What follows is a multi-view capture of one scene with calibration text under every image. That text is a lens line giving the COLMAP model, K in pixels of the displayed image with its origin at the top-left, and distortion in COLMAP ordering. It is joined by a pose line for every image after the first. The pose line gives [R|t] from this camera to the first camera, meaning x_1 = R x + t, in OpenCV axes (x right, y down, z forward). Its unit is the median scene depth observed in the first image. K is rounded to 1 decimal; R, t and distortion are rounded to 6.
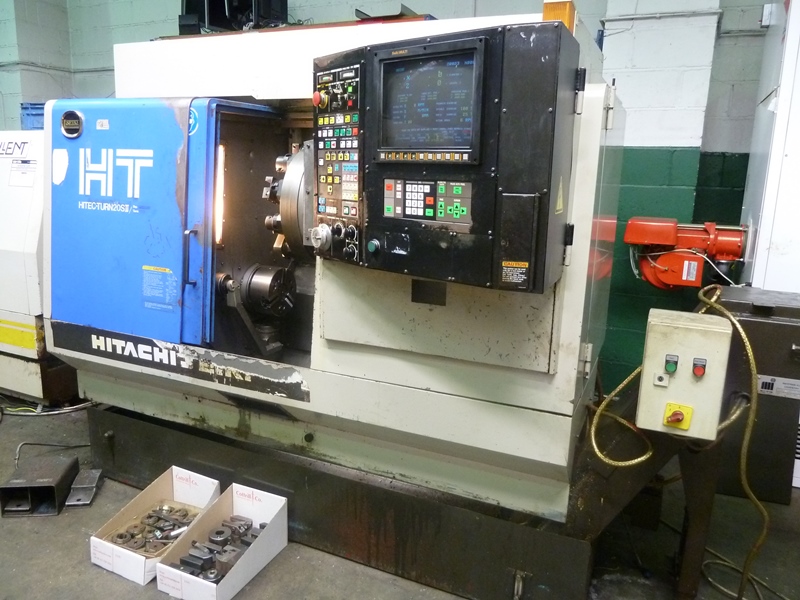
lens RADIAL K [[603.5, 0, 400.0], [0, 603.5, 300.0], [0, 0, 1]] dist [-0.031540, 0.003843]
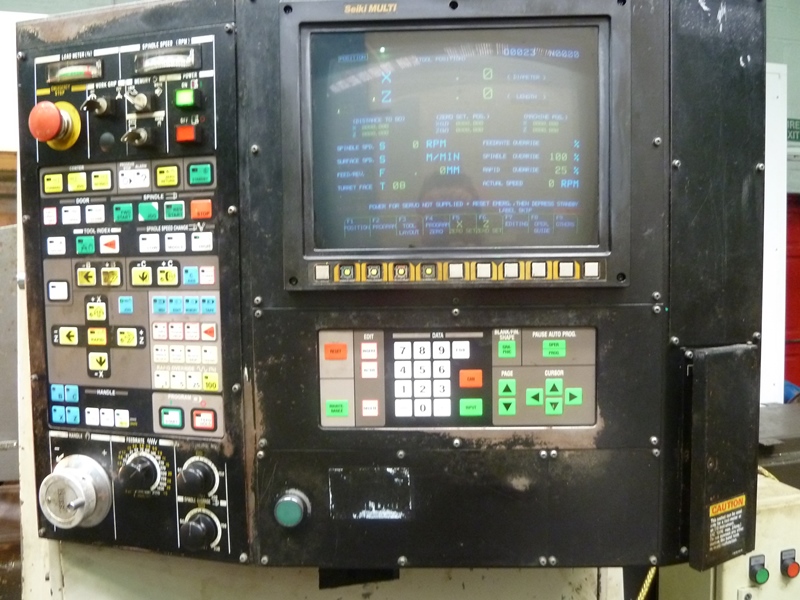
lens RADIAL K [[603.5, 0, 400.0], [0, 603.5, 300.0], [0, 0, 1]] dist [-0.031540, 0.003843]
pose [[0.785880, -0.064398, 0.615016, -0.211724], [0.161143, 0.981527, -0.103137, -0.167803], [-0.597013, 0.180159, 0.781740, 0.651066]]
